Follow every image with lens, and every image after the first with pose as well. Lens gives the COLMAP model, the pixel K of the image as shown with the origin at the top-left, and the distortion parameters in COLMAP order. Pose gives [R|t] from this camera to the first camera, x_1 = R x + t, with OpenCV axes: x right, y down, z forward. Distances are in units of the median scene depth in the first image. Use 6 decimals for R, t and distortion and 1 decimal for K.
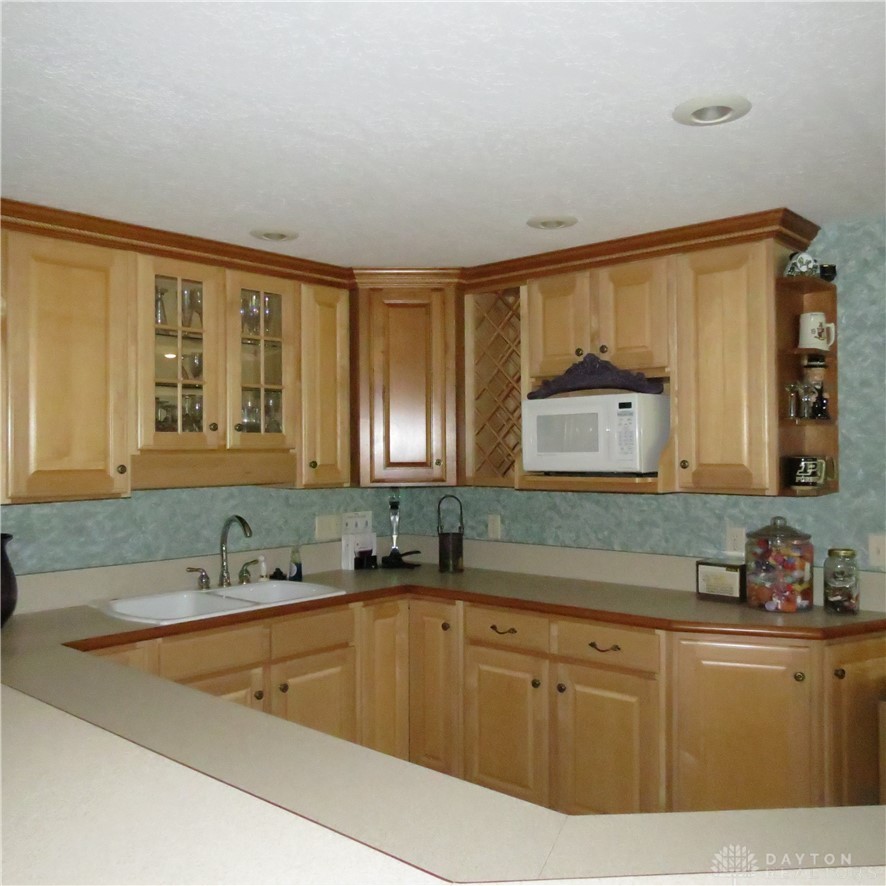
lens RADIAL K [[859.0, 0, 443.0], [0, 859.0, 443.0], [0, 0, 1]] dist [-0.012426, -0.019025]
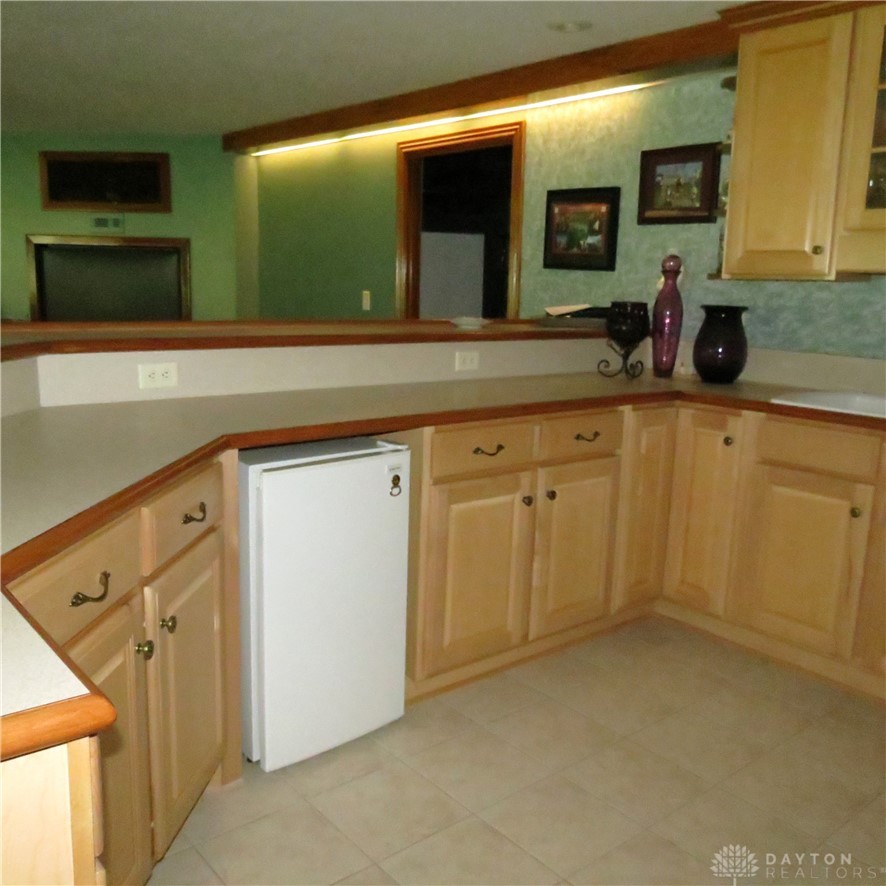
lens RADIAL K [[859.0, 0, 443.0], [0, 859.0, 443.0], [0, 0, 1]] dist [-0.012426, -0.019025]
pose [[-0.137224, 0.185535, -0.973009, 0.609129], [-0.025382, 0.981320, 0.190699, 0.063505], [0.990215, 0.050865, -0.129951, 0.627558]]
